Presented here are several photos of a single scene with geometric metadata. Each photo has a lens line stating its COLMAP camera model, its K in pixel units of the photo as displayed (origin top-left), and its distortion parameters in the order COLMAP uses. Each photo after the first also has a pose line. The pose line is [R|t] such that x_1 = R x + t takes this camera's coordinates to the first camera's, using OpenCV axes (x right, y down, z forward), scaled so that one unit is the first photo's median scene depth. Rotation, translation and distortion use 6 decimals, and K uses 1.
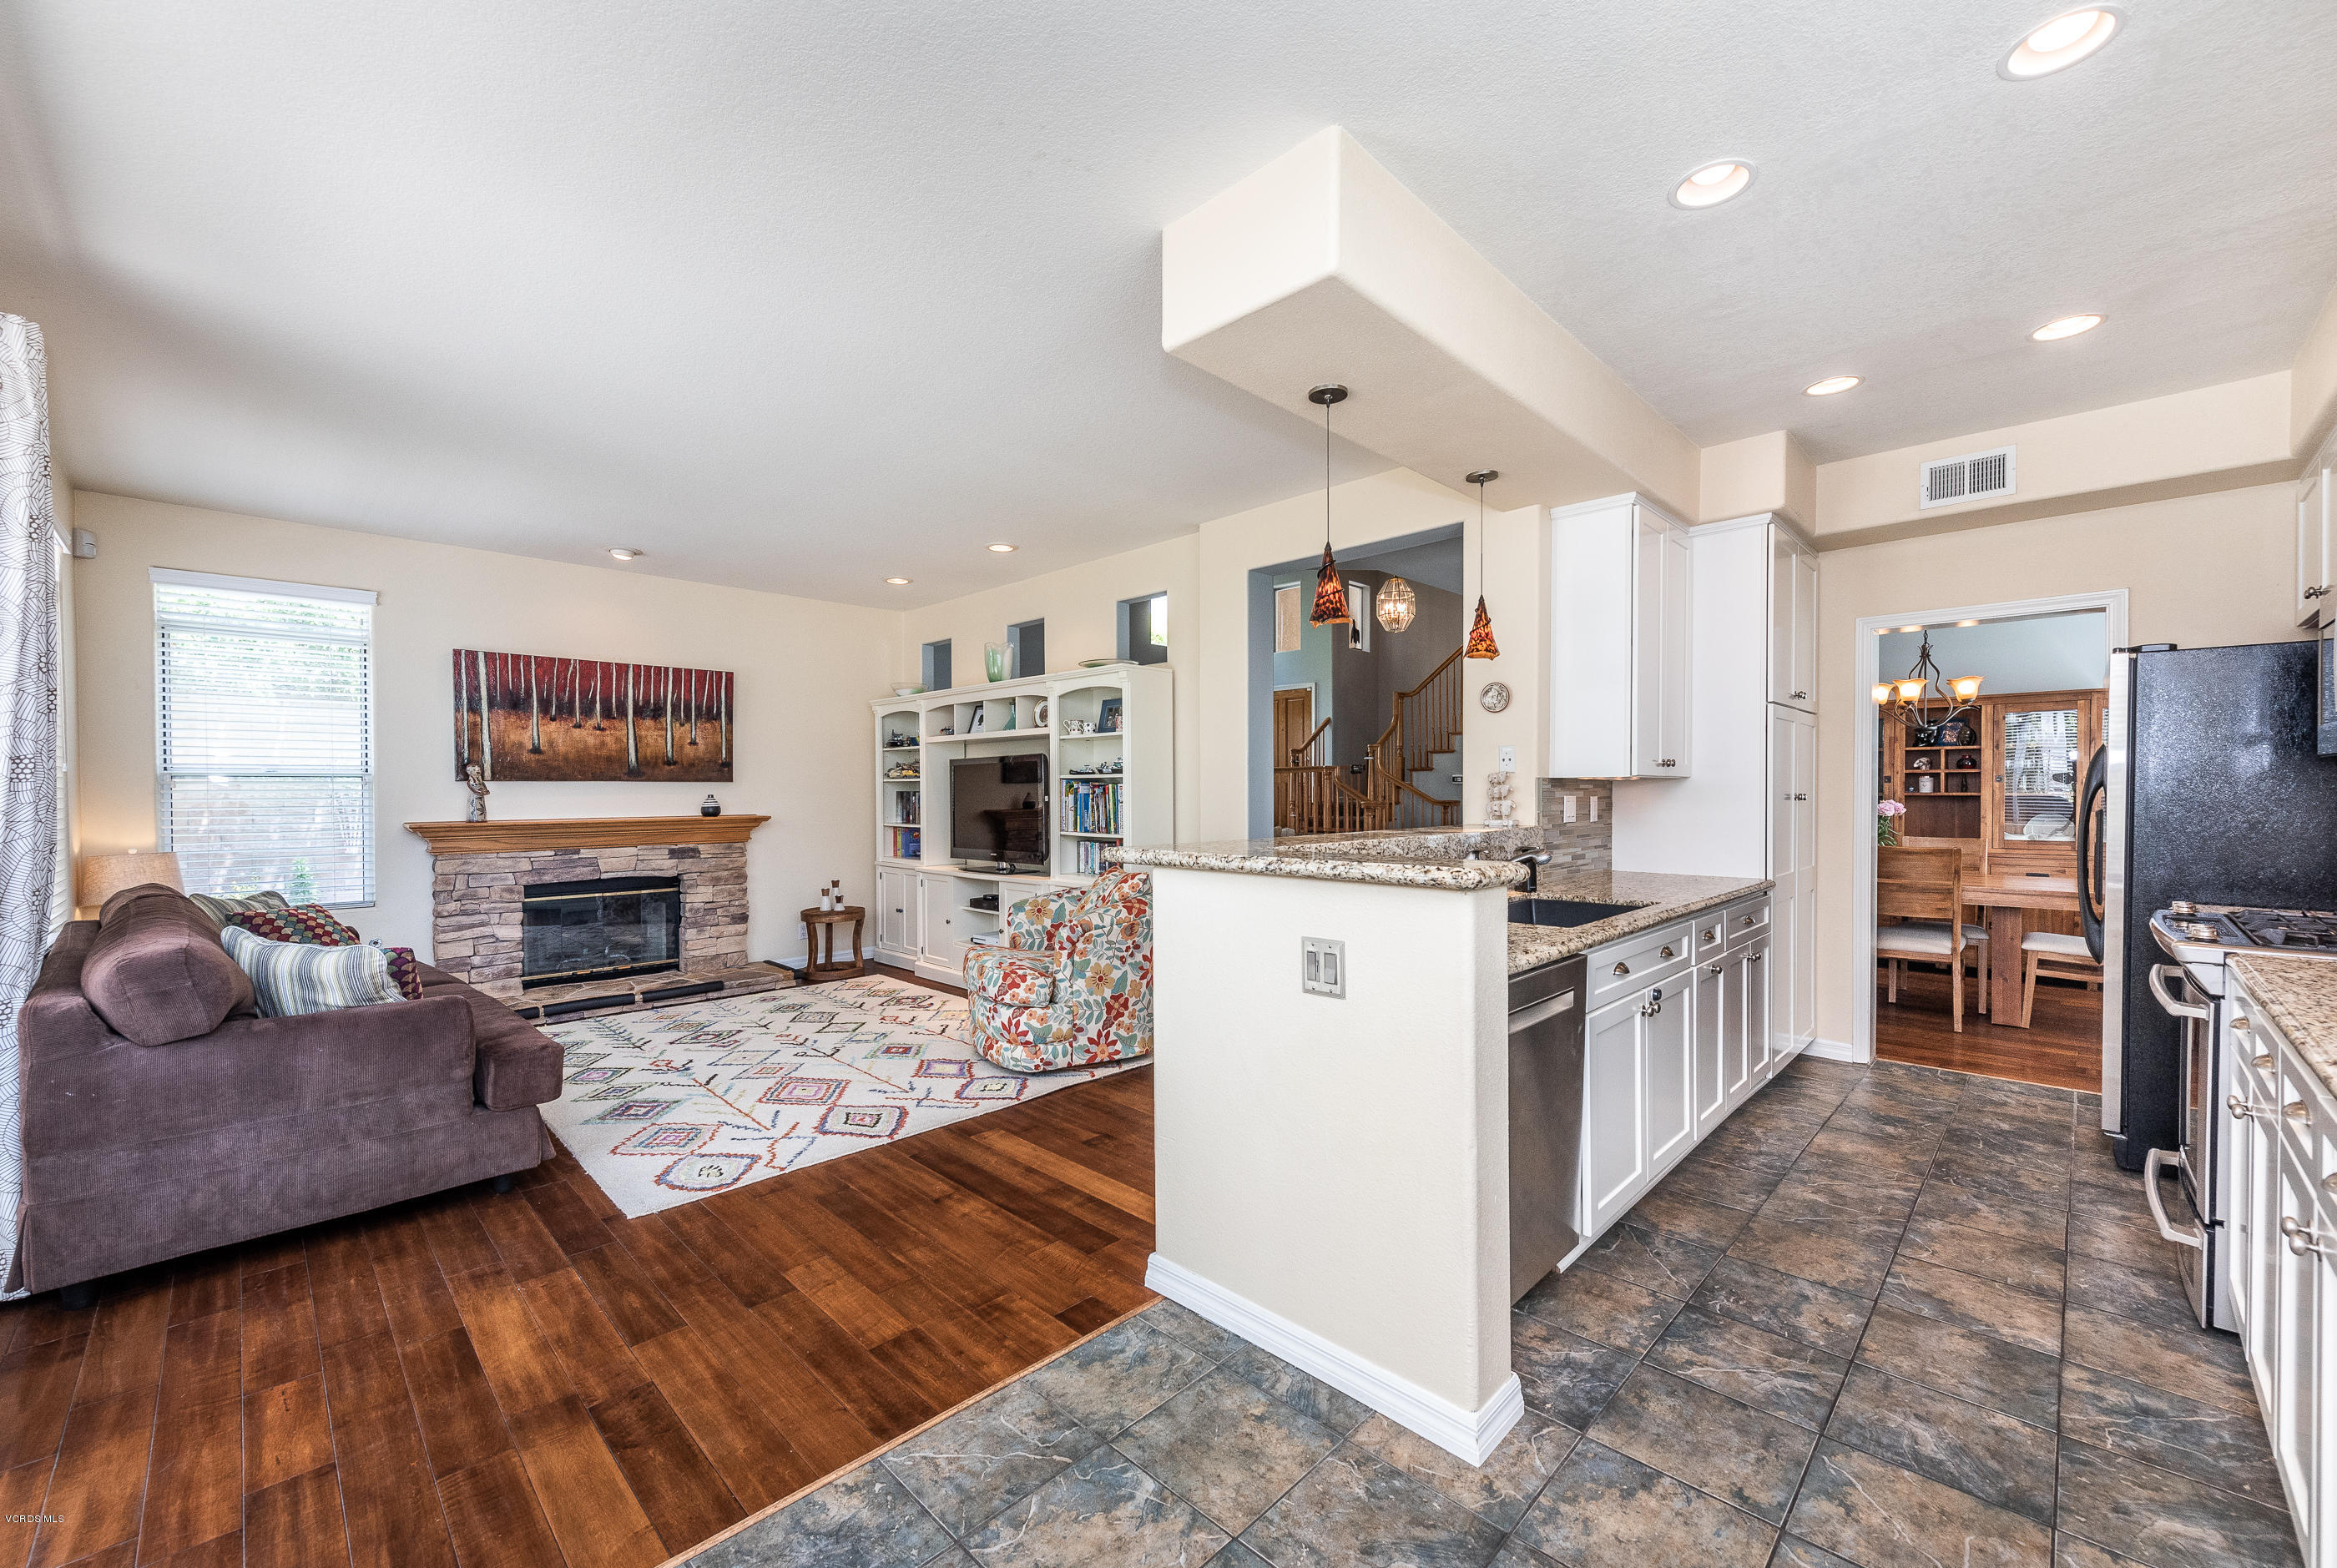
lens RADIAL K [[924.2, 0, 1174.4], [0, 924.2, 802.7], [0, 0, 1]] dist [0.017240, -0.004836]
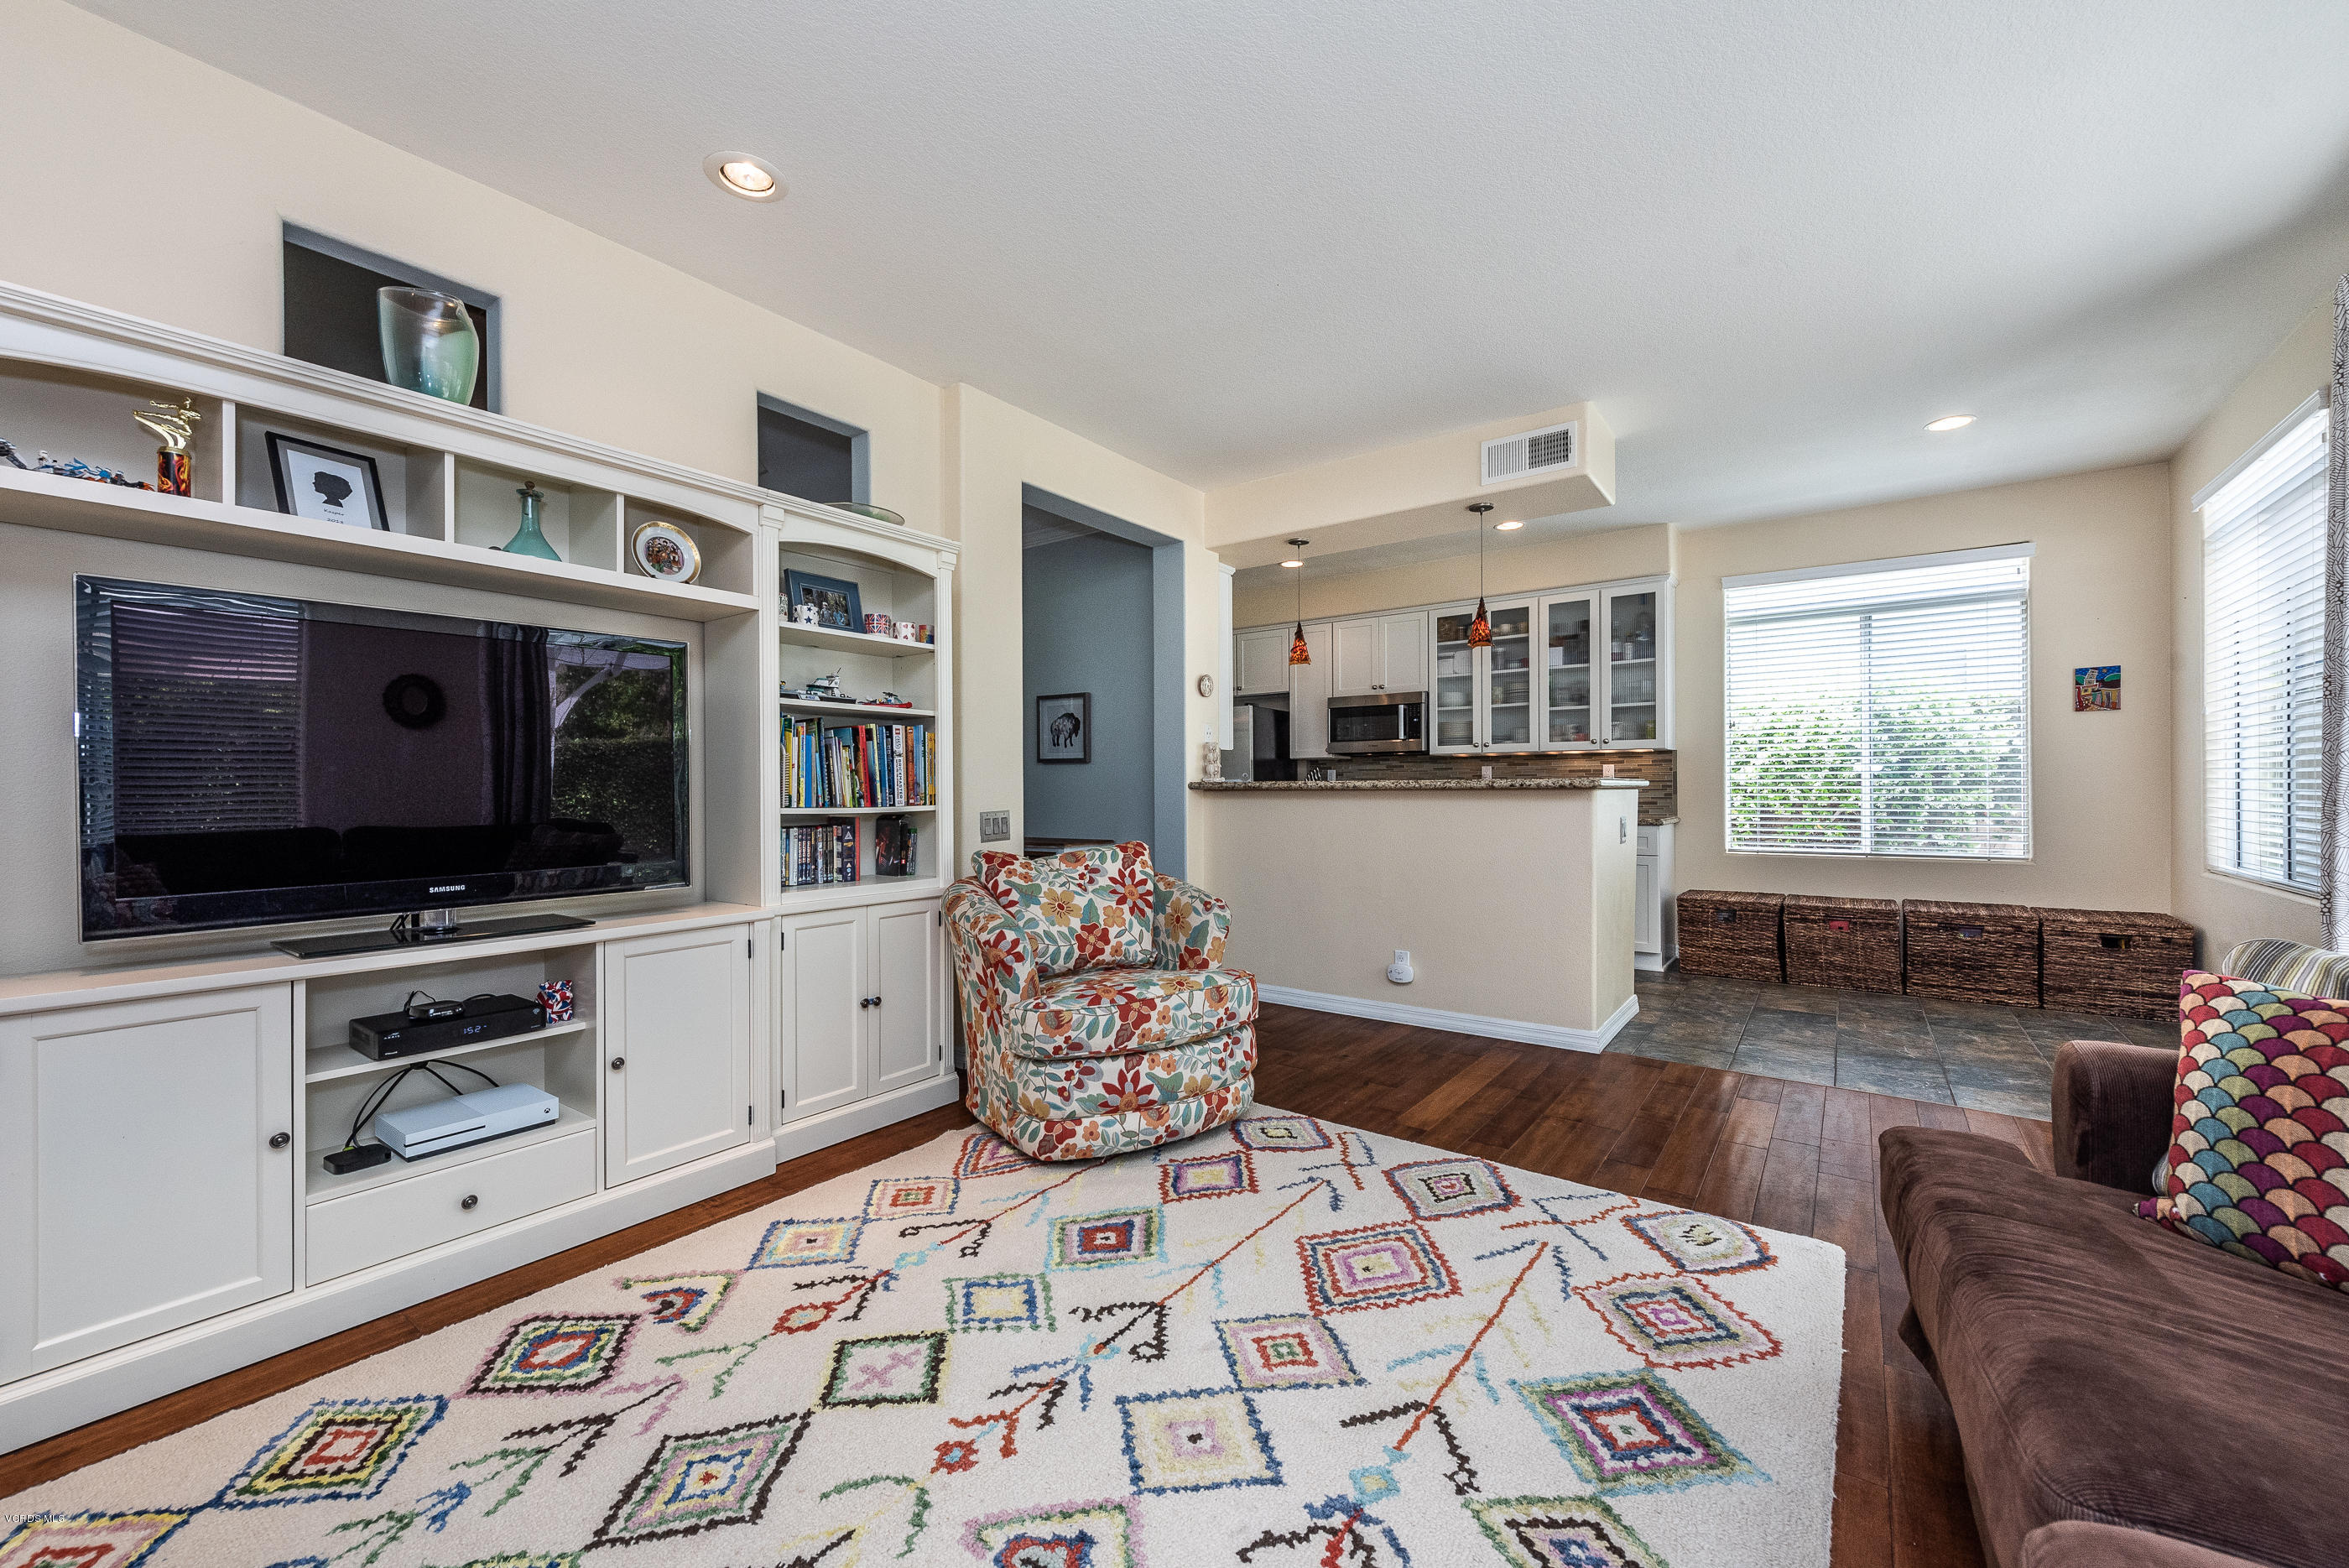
lens RADIAL K [[929.1, 0, 1164.8], [0, 929.1, 776.6], [0, 0, 1]] dist [0.017240, -0.004836]
pose [[-0.142301, 0.005521, 0.989808, -0.950475], [0.016015, 0.999866, -0.003274, 0.024806], [-0.989694, 0.015386, -0.142370, 1.230206]]
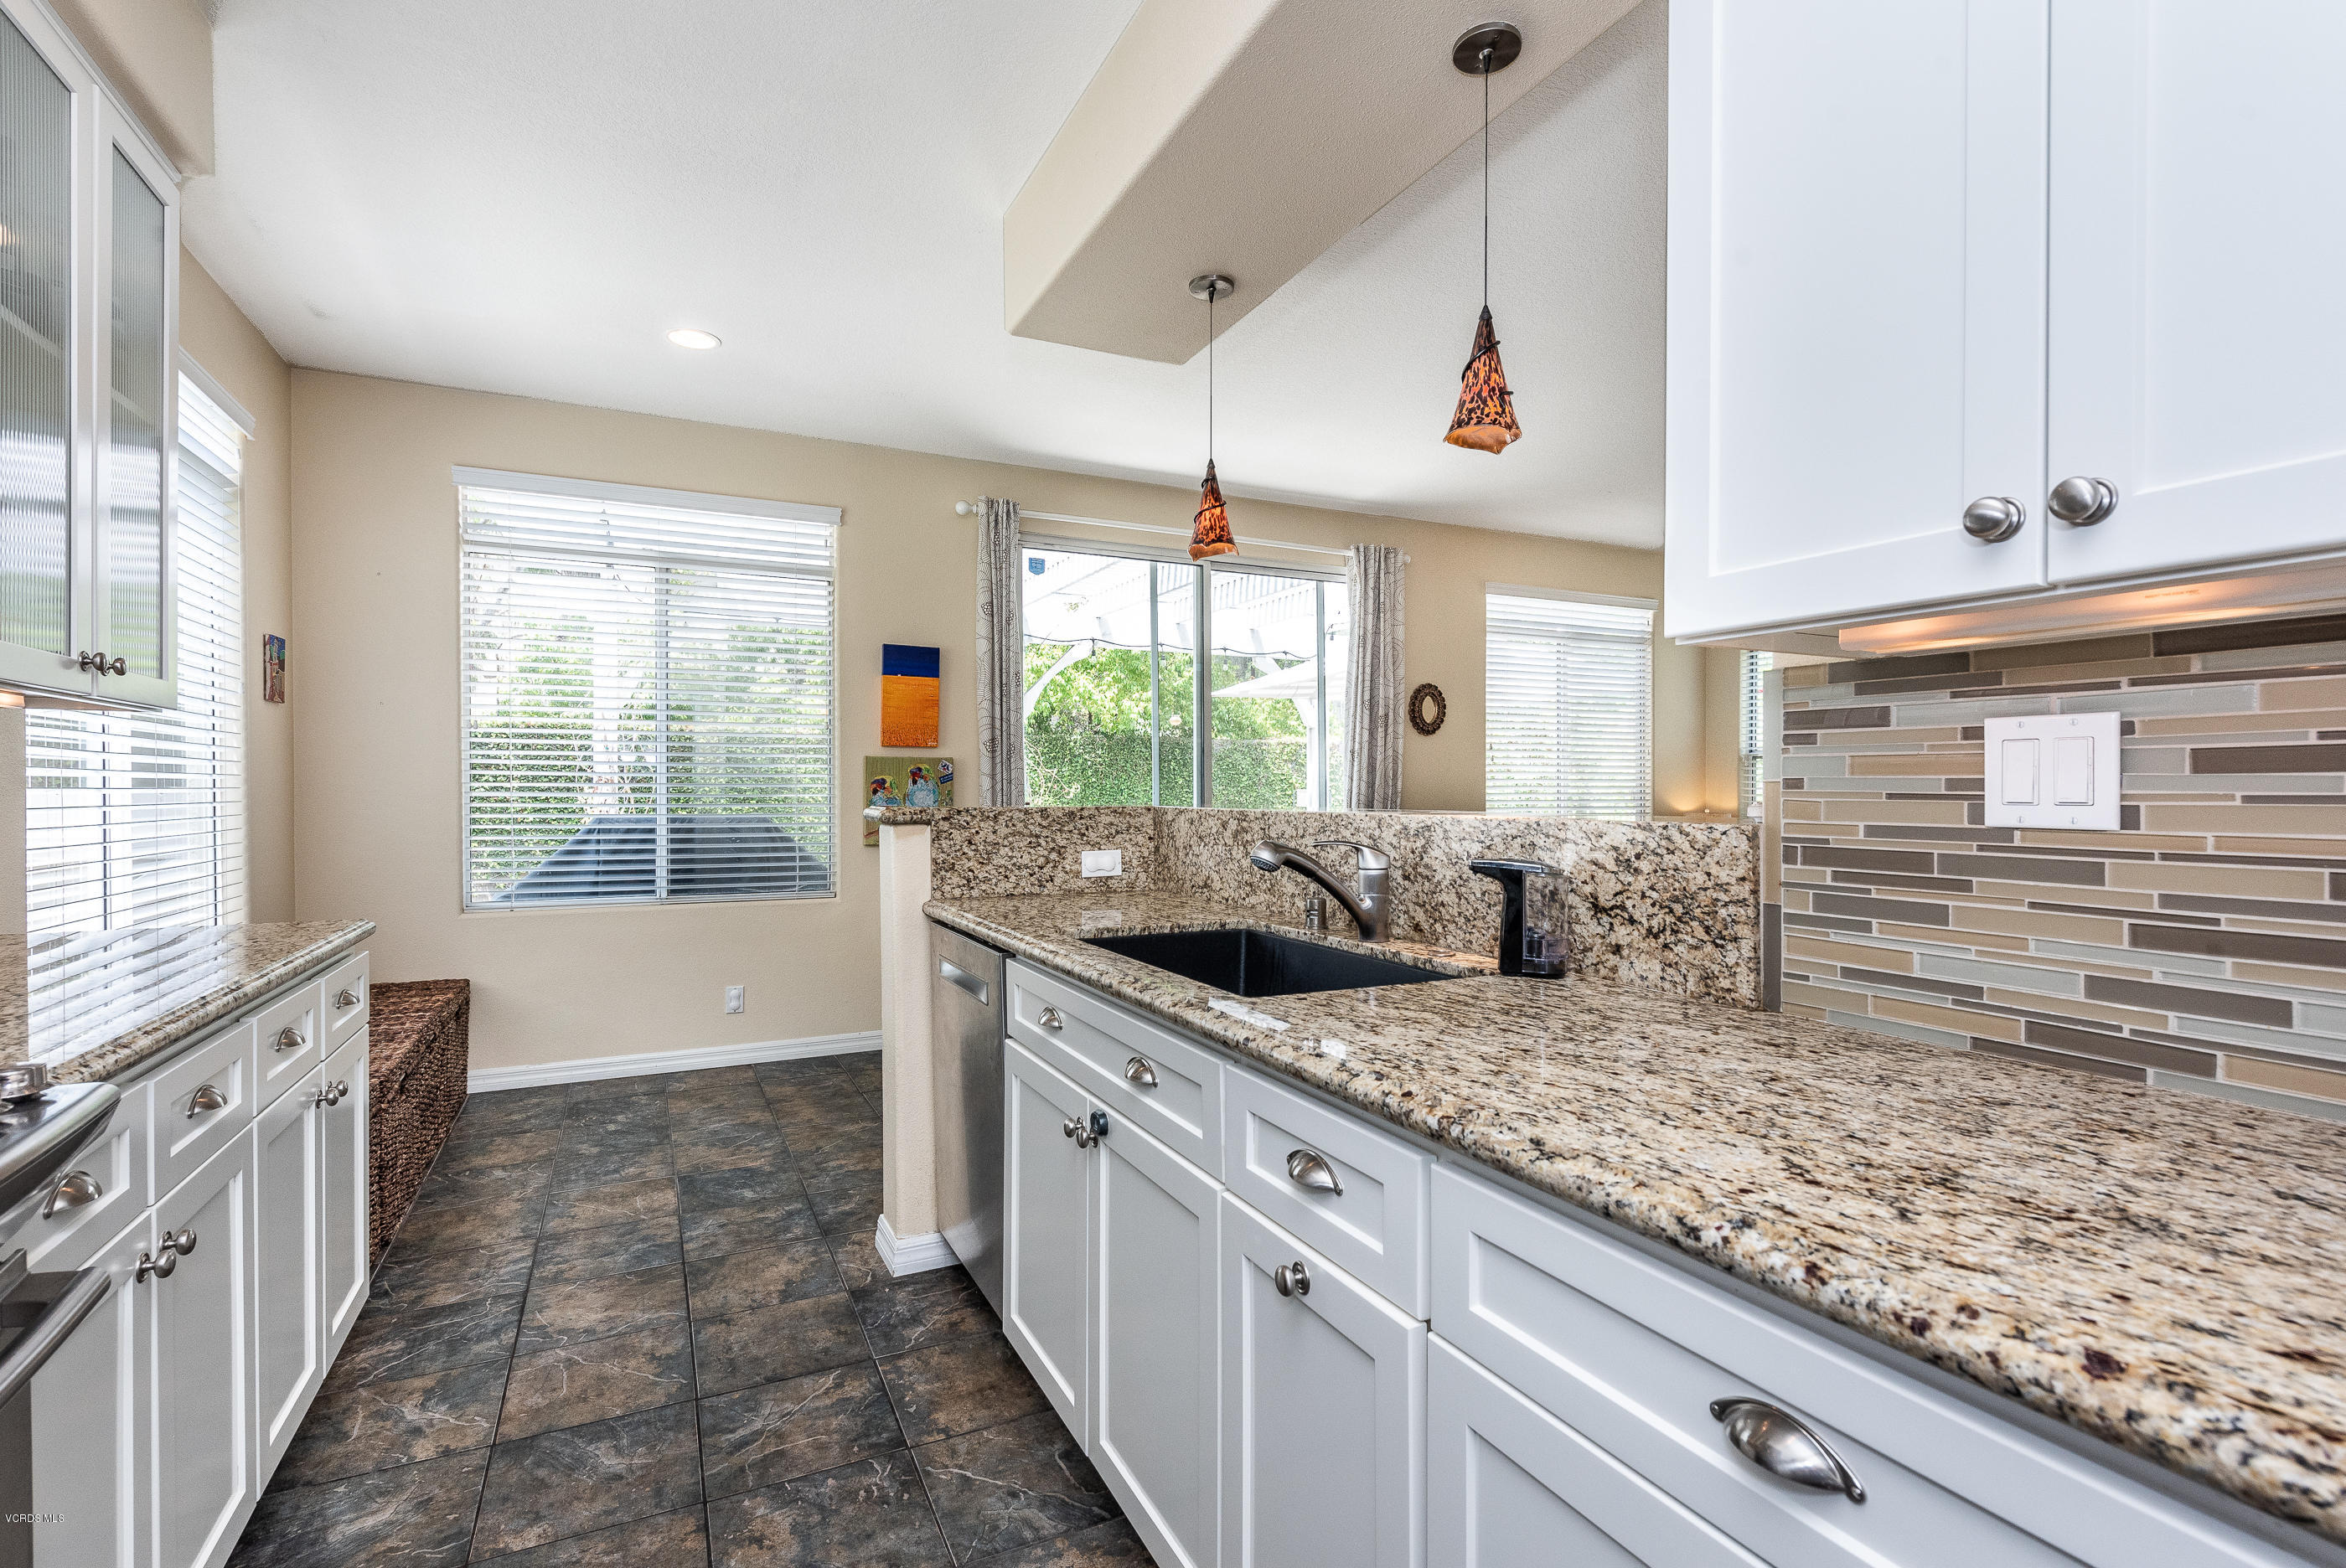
lens RADIAL K [[1105.1, 0, 1184.8], [0, 1105.1, 780.8], [0, 0, 1]] dist [0.010928, -0.005070]
pose [[-0.332770, -0.000932, -0.943008, 0.768526], [-0.010345, 0.999943, 0.002662, 0.010736], [0.942951, 0.010642, -0.332760, 0.885086]]
